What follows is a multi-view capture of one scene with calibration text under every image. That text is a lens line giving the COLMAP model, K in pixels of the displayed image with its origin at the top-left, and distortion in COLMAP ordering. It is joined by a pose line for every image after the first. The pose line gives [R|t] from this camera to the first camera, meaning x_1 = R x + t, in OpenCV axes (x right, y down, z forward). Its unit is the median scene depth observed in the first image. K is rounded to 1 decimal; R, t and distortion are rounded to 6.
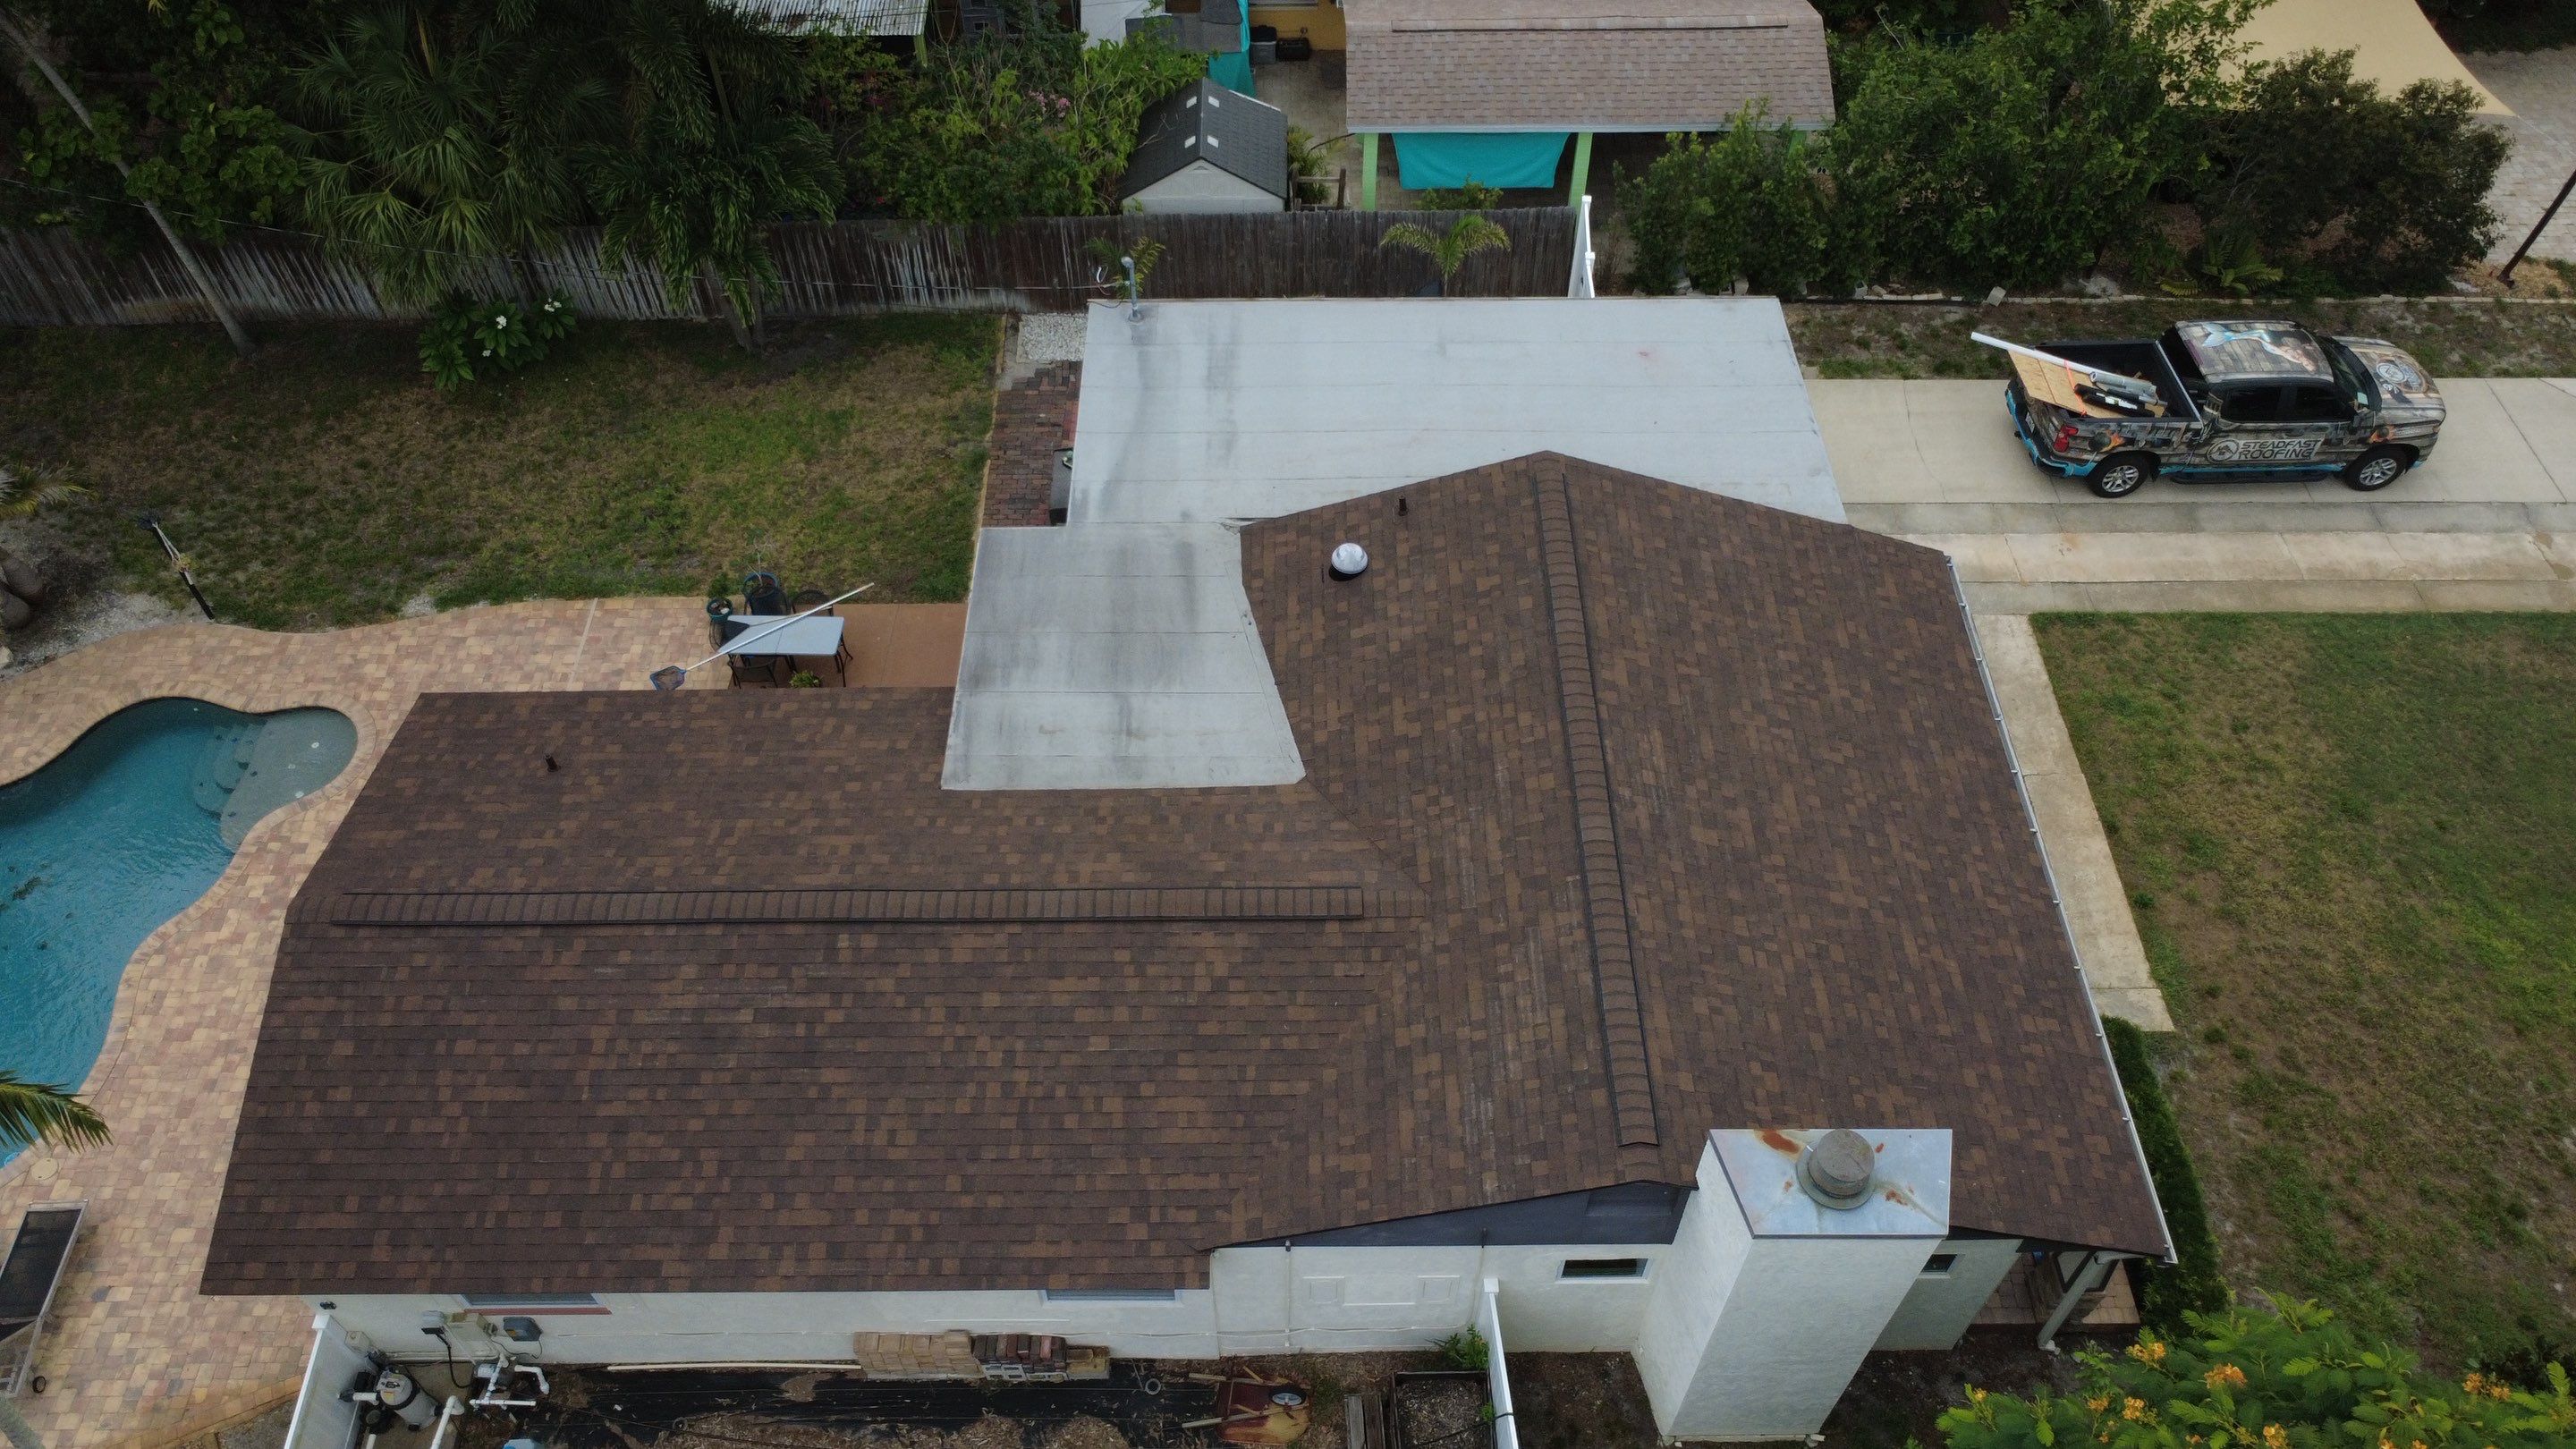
lens RADIAL K [[1872.2, 0, 1284.5], [0, 1872.2, 727.9], [0, 0, 1]] dist [-0.002549, 0.007346]
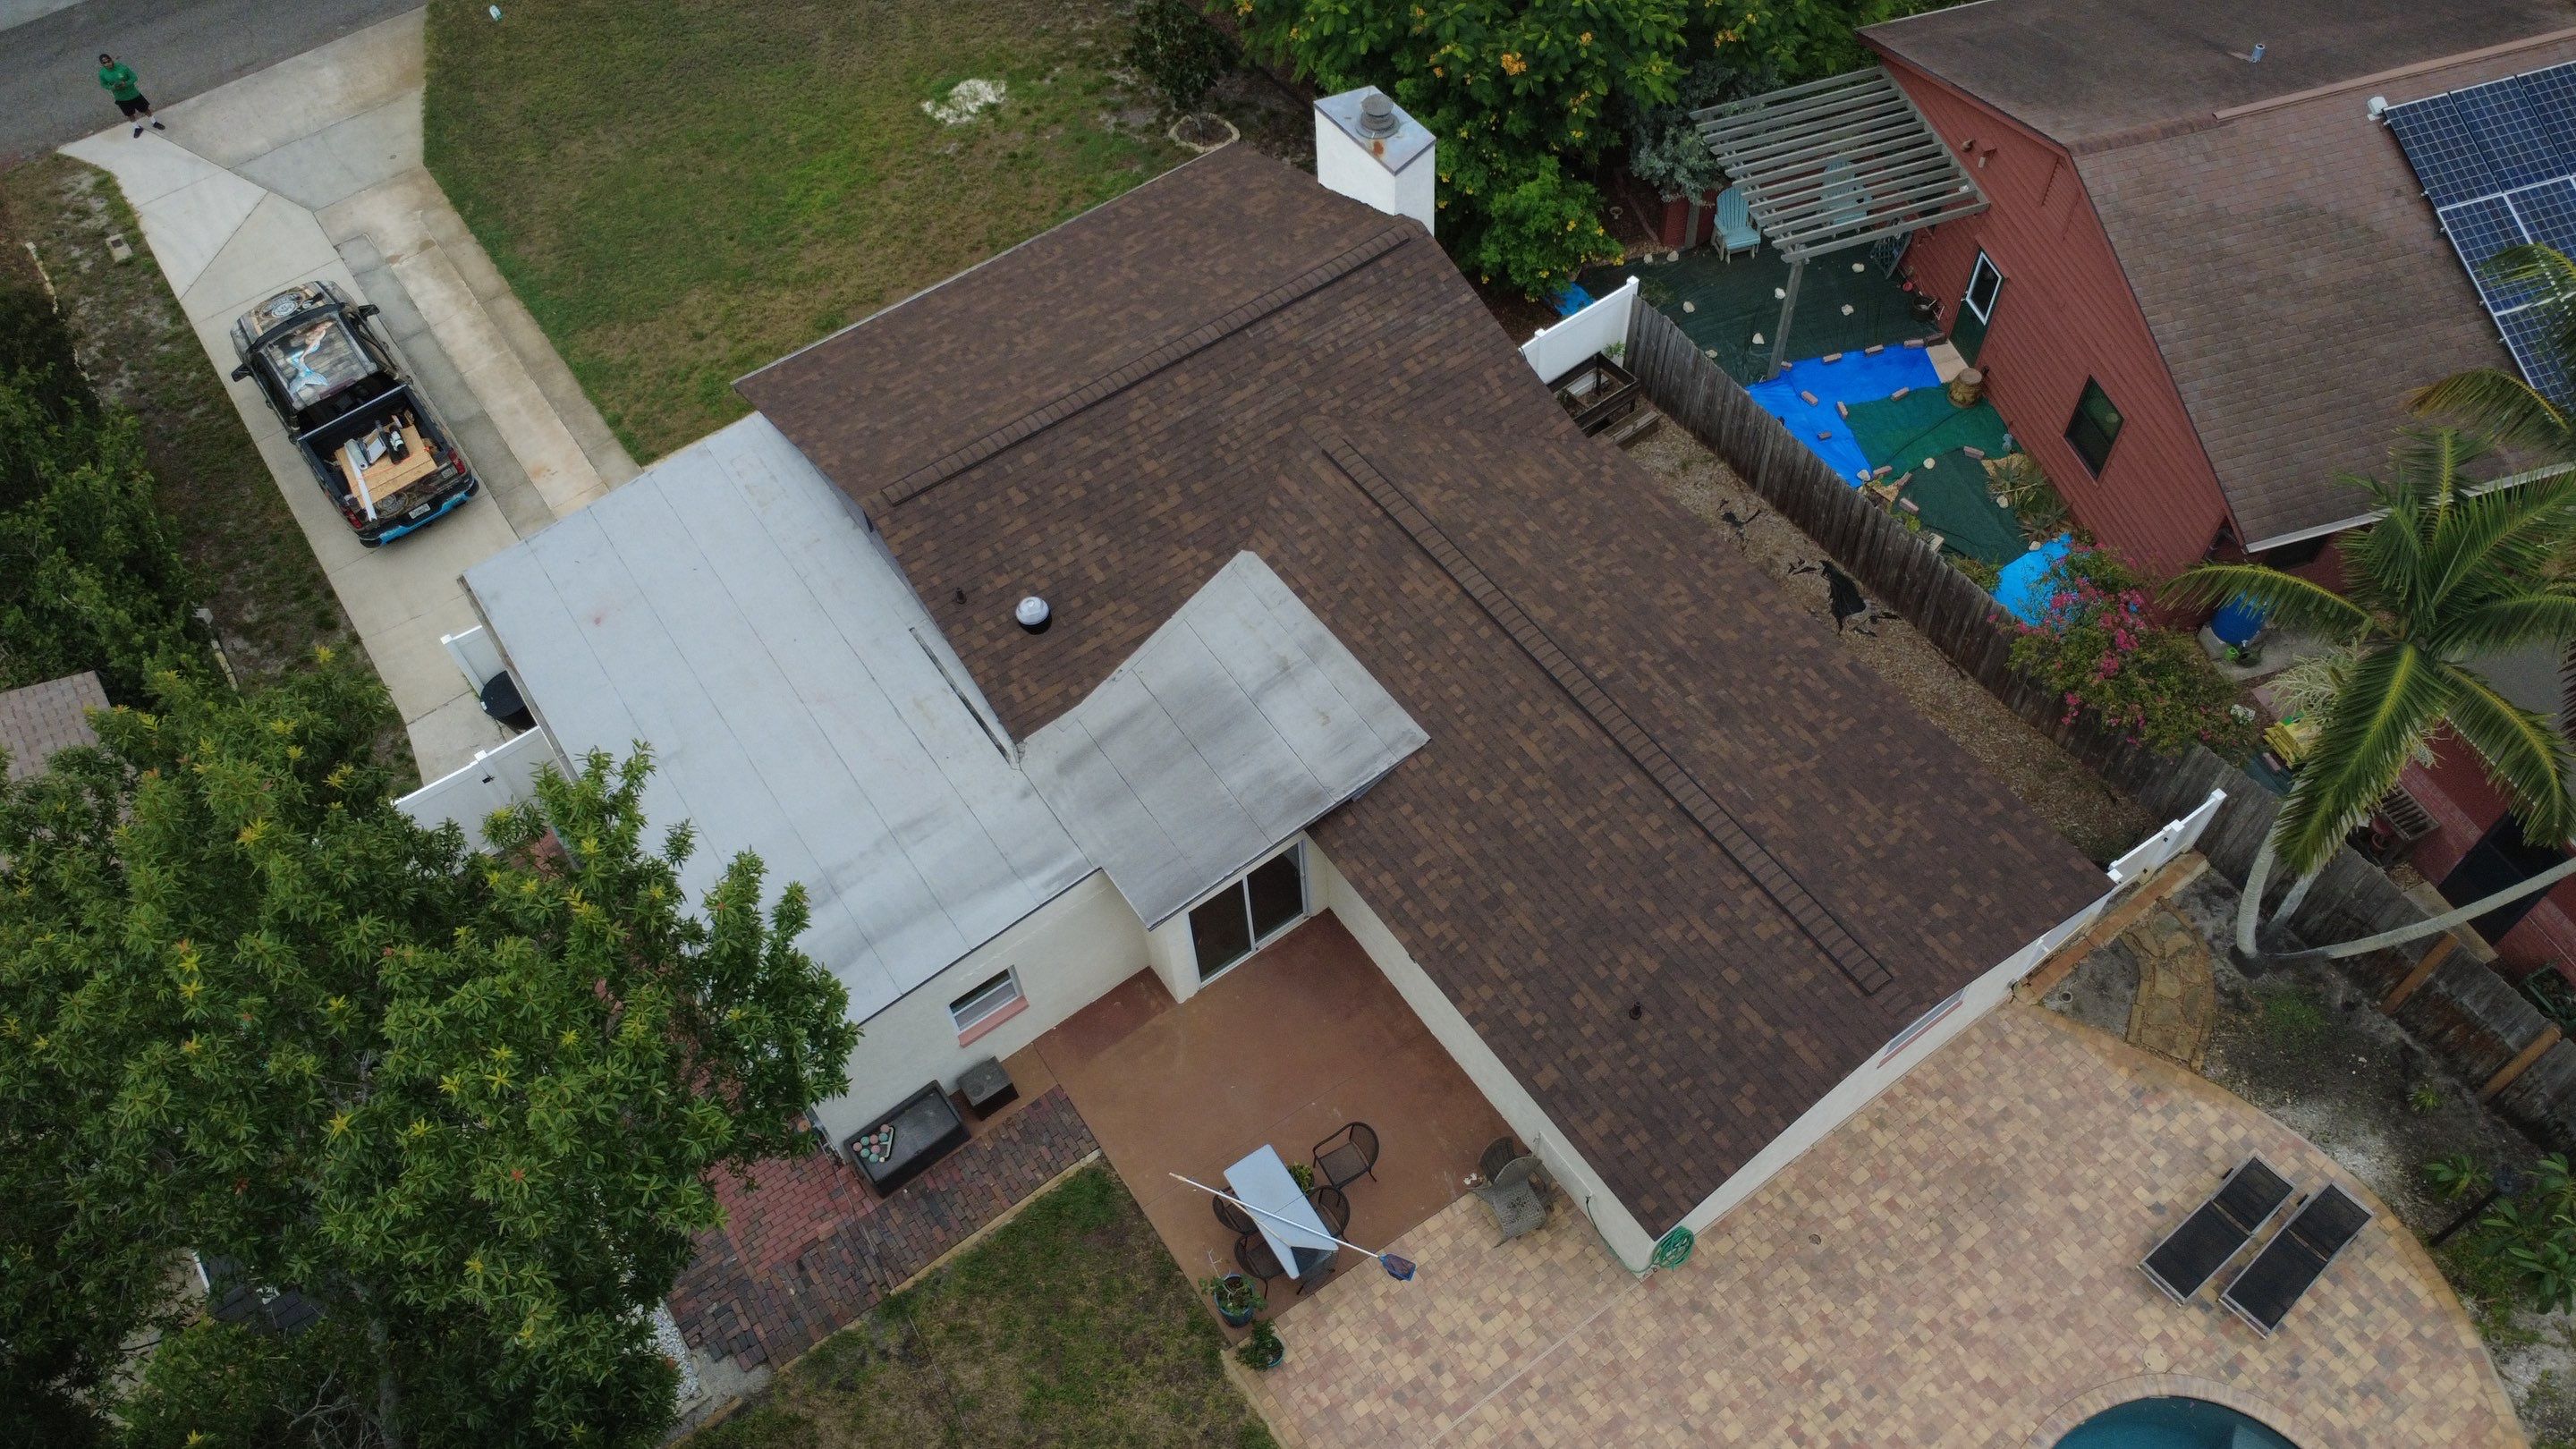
lens RADIAL K [[1872.2, 0, 1284.1], [0, 1872.2, 722.1], [0, 0, 1]] dist [-0.002549, 0.007346]
pose [[-0.568826, -0.653635, 0.499198, -0.586116], [0.669311, -0.015150, 0.742828, -0.738528], [-0.477975, 0.756659, 0.446103, 0.436650]]
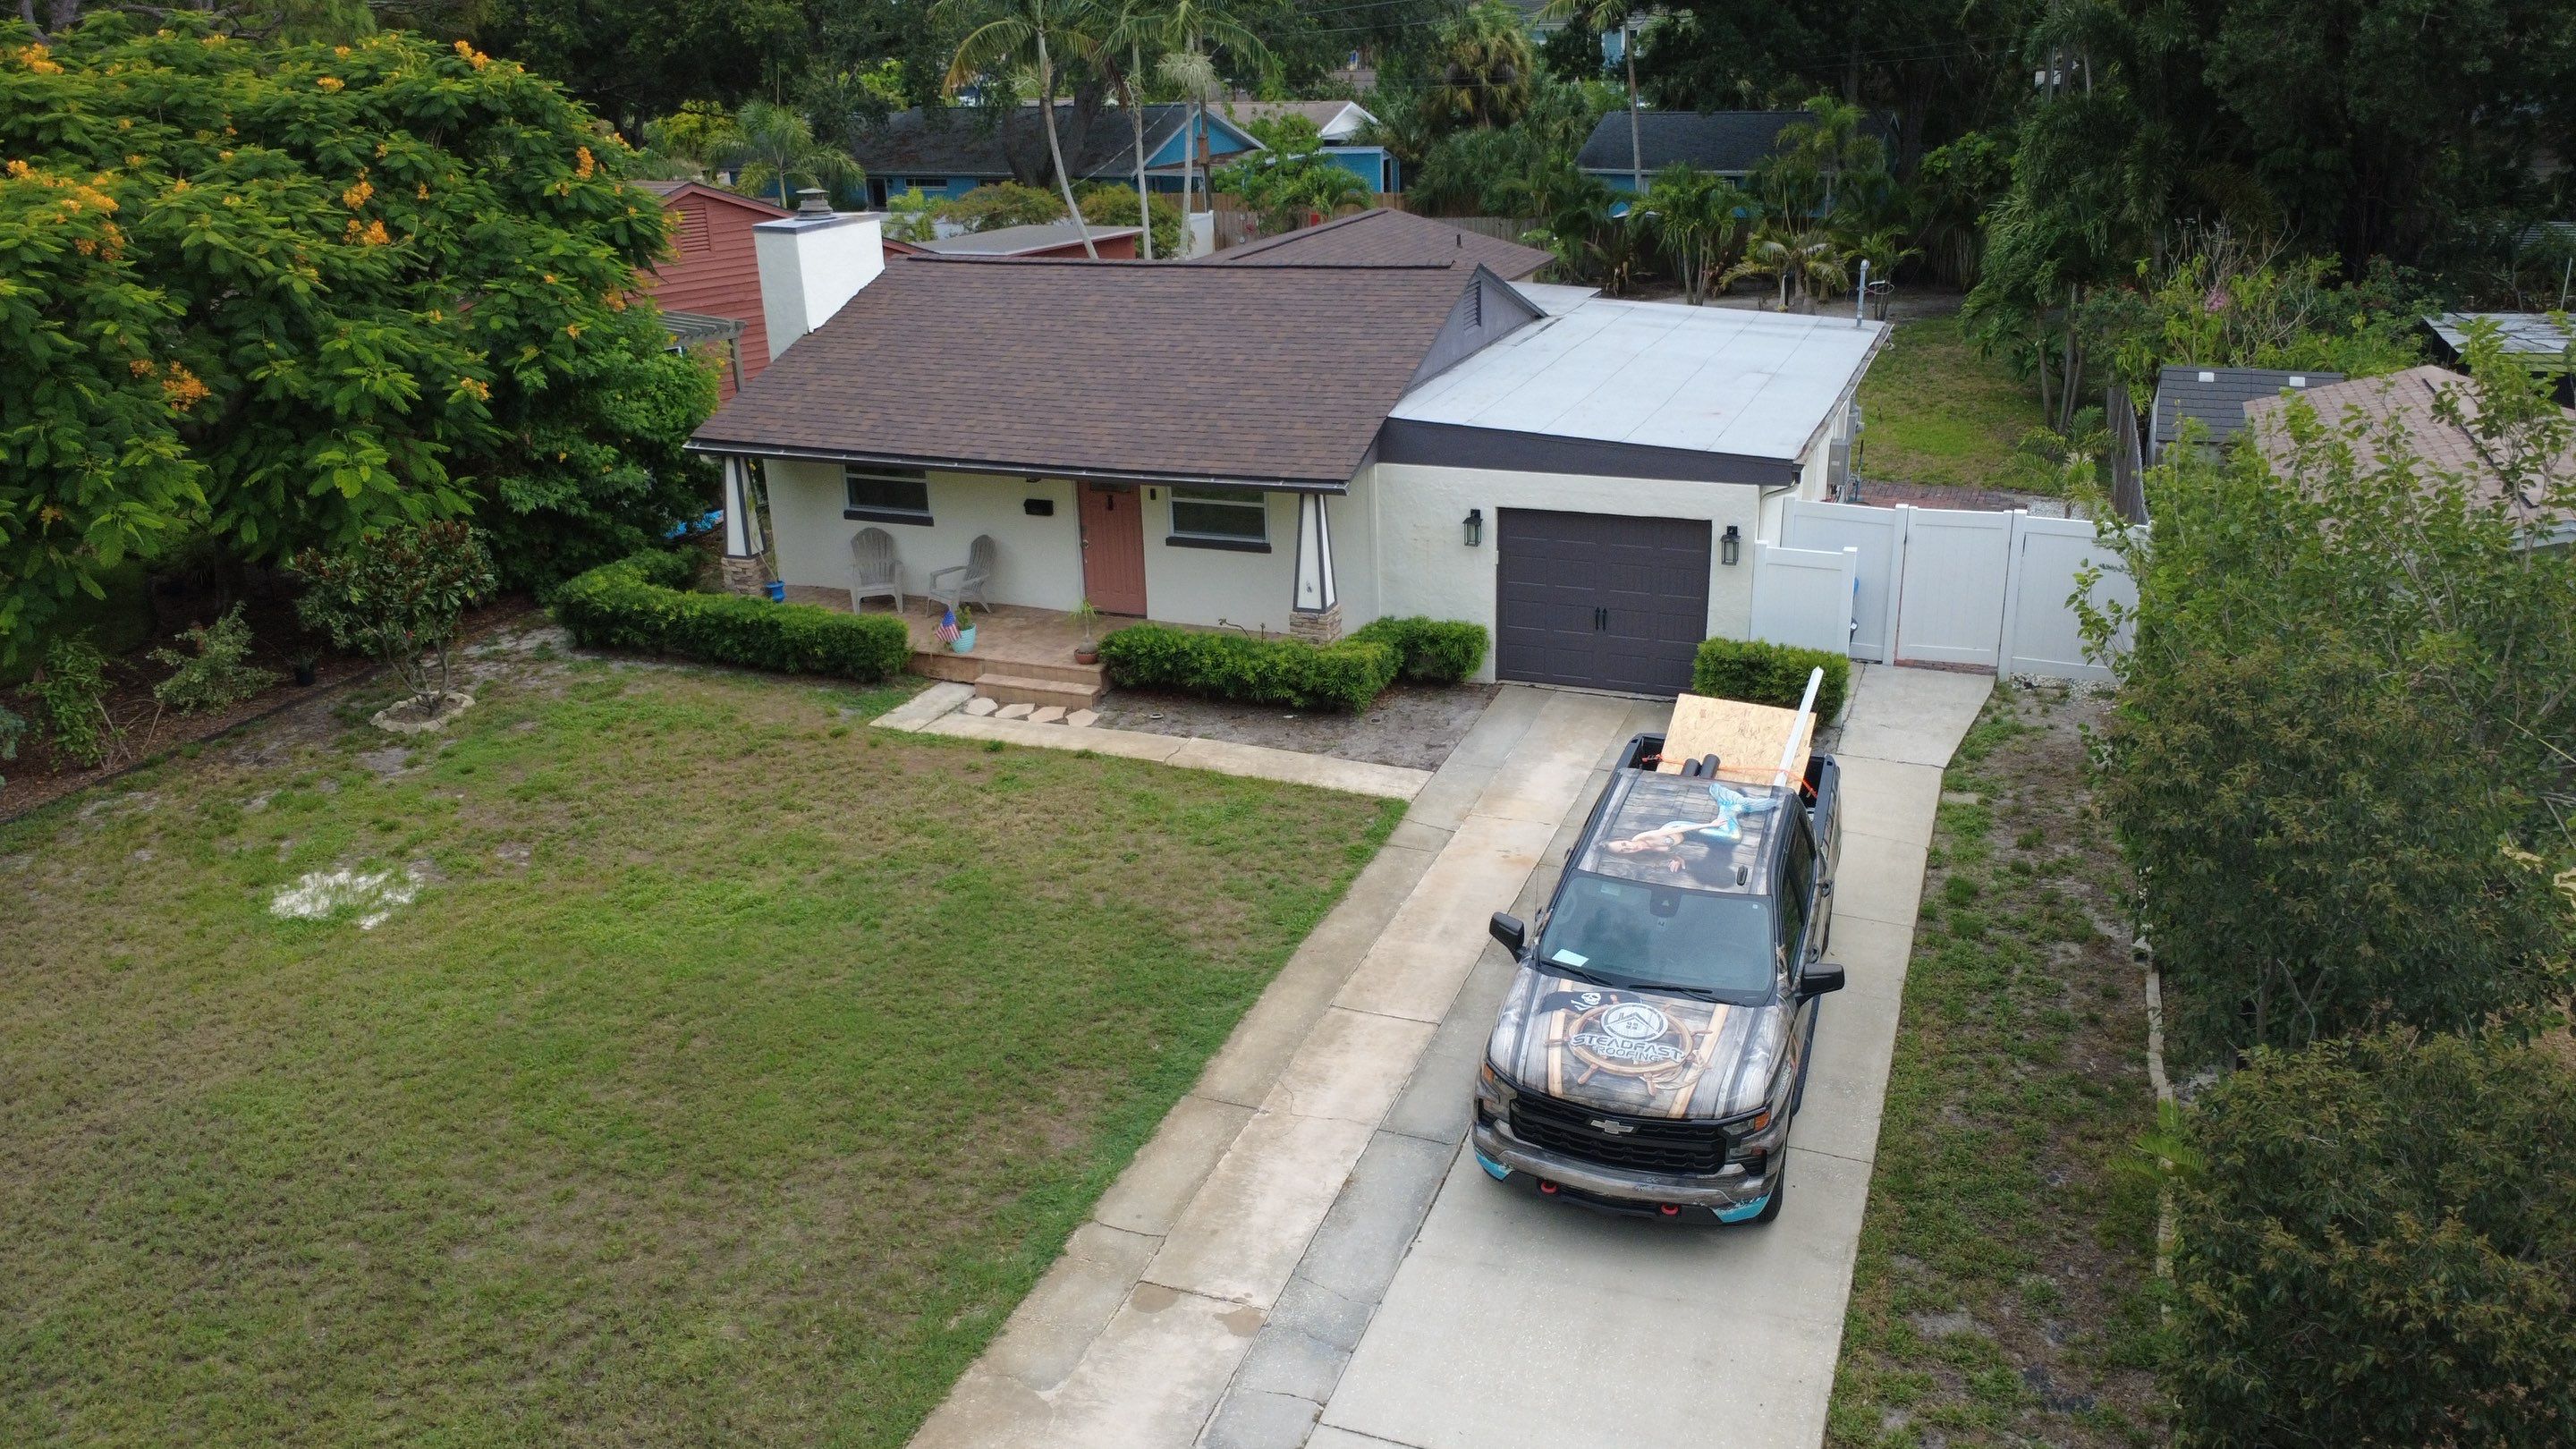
lens RADIAL K [[1872.2, 0, 1282.1], [0, 1872.2, 721.5], [0, 0, 1]] dist [-0.002549, 0.007346]
pose [[-0.384746, 0.343871, -0.856577, 1.143531], [-0.695909, 0.501577, 0.513937, -0.463872], [0.606367, 0.793834, 0.046323, 0.999397]]
